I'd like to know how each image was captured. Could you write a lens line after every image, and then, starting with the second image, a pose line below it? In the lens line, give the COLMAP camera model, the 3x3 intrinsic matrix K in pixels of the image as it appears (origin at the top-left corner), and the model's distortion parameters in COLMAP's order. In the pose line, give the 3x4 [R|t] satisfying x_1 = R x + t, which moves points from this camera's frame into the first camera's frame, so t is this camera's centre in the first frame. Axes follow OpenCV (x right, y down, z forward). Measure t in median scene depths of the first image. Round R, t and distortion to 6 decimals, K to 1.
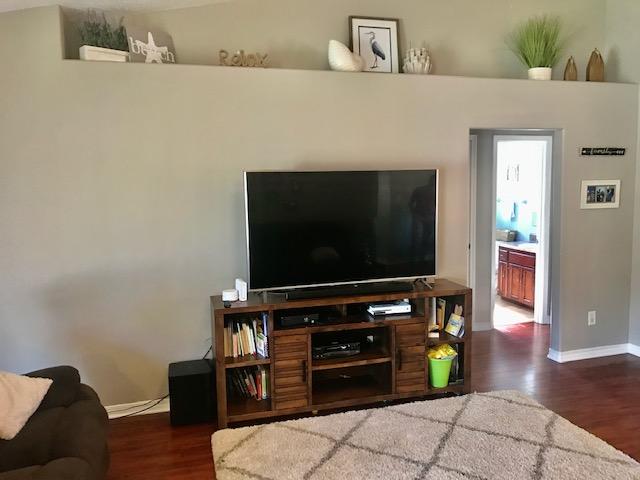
lens RADIAL K [[531.5, 0, 320.0], [0, 531.5, 237.7], [0, 0, 1]] dist [0.013417, 0.001133]
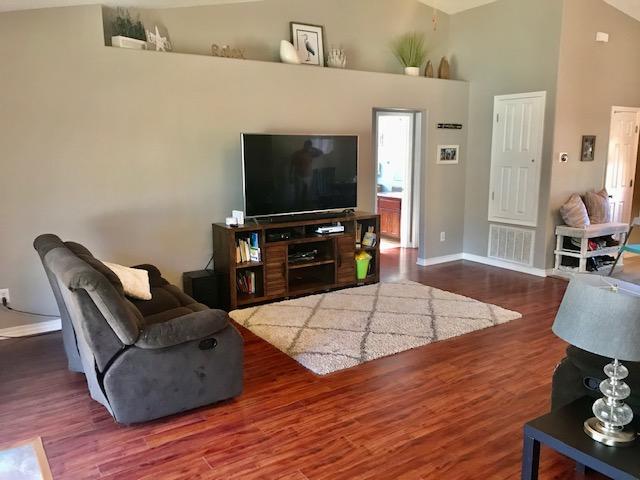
lens RADIAL K [[526.0, 0, 321.3], [0, 526.0, 243.9], [0, 0, 1]] dist [0.029272, -0.002598]
pose [[0.951858, -0.043632, 0.303418, -0.346132], [0.021330, 0.996847, 0.076433, 0.060943], [-0.305796, -0.066281, 0.949787, -0.405940]]
